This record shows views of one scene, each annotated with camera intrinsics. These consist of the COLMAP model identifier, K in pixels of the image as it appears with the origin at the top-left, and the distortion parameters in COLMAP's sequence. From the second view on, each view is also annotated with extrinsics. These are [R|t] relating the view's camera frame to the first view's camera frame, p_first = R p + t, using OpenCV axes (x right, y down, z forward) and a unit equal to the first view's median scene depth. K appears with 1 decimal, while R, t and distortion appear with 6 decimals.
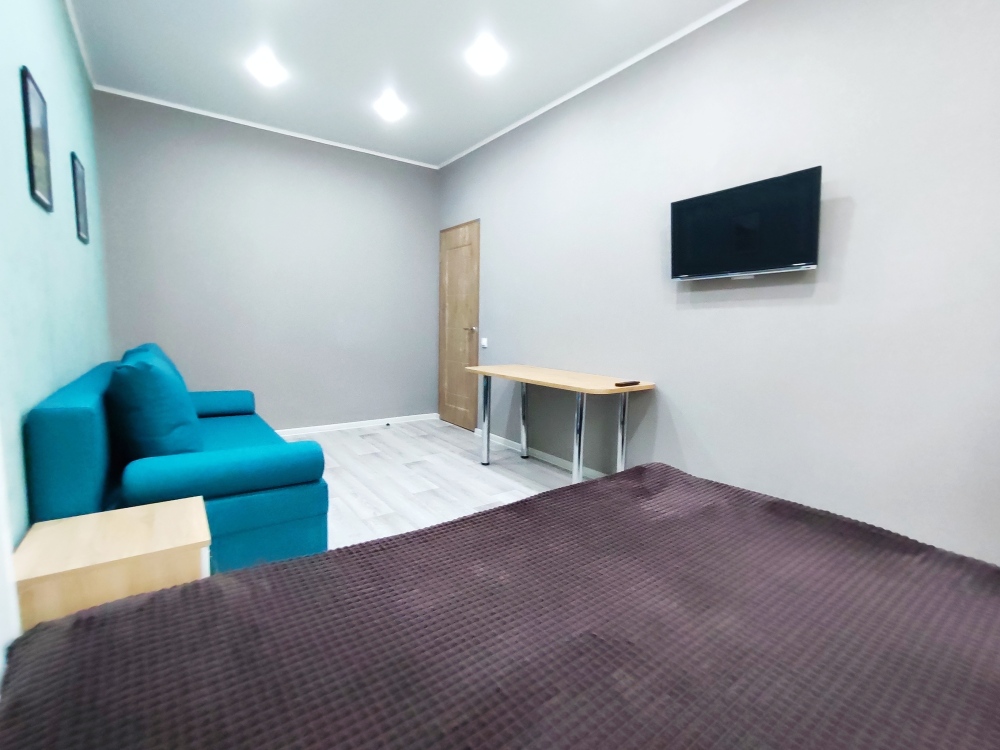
lens RADIAL K [[450.6, 0, 508.0], [0, 450.6, 376.0], [0, 0, 1]] dist [-0.010937, 0.007070]
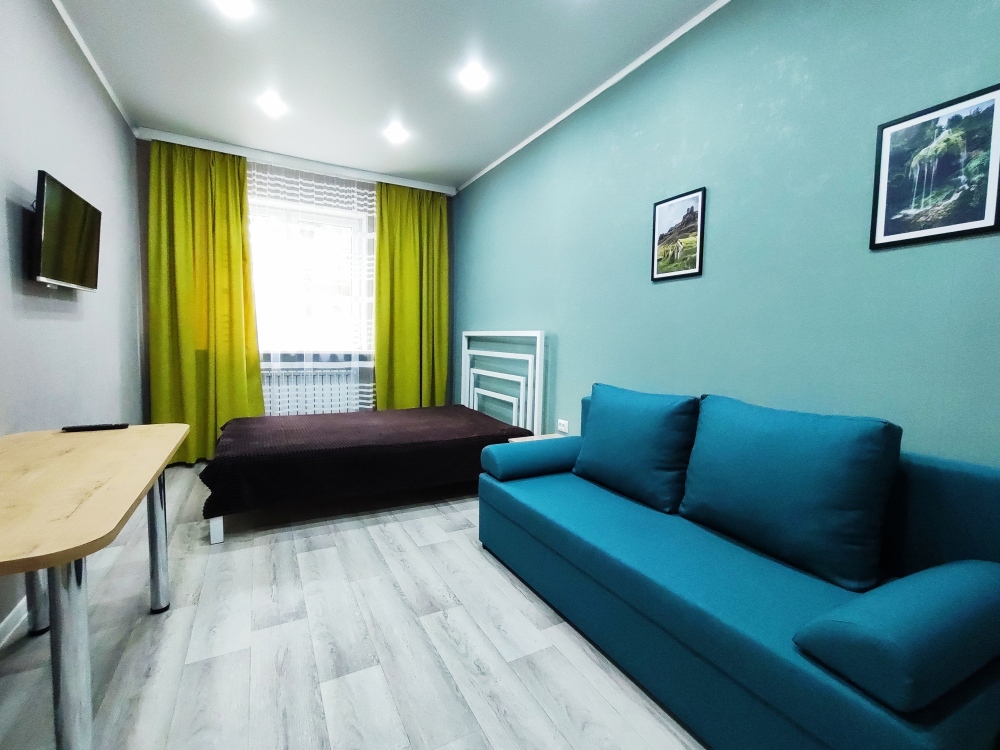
lens RADIAL K [[450.6, 0, 509.0], [0, 450.6, 373.4], [0, 0, 1]] dist [-0.010937, 0.007070]
pose [[-0.990375, -0.051684, 0.128395, -0.412612], [-0.027678, 0.982881, 0.182153, -0.189569], [-0.135611, 0.176846, -0.974851, 1.424456]]
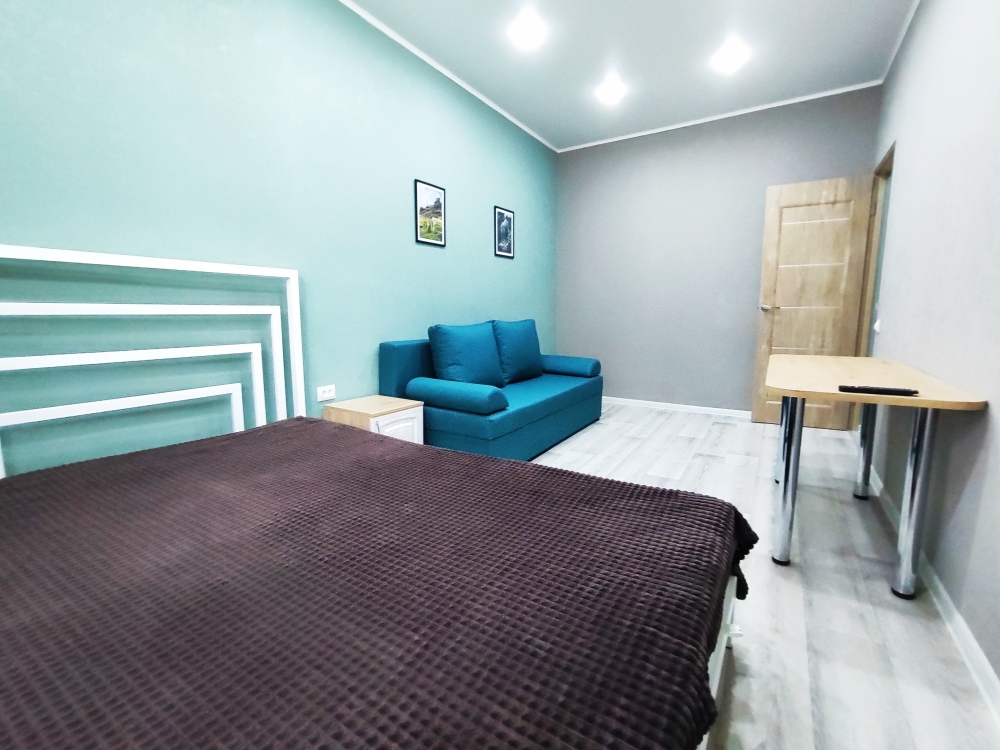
lens RADIAL K [[450.6, 0, 505.2], [0, 450.6, 373.1], [0, 0, 1]] dist [-0.010937, 0.007070]
pose [[0.369340, 0.106000, -0.923229, 0.543906], [-0.090292, 0.992866, 0.077873, -0.004659], [0.924897, 0.054598, 0.376276, 0.332615]]
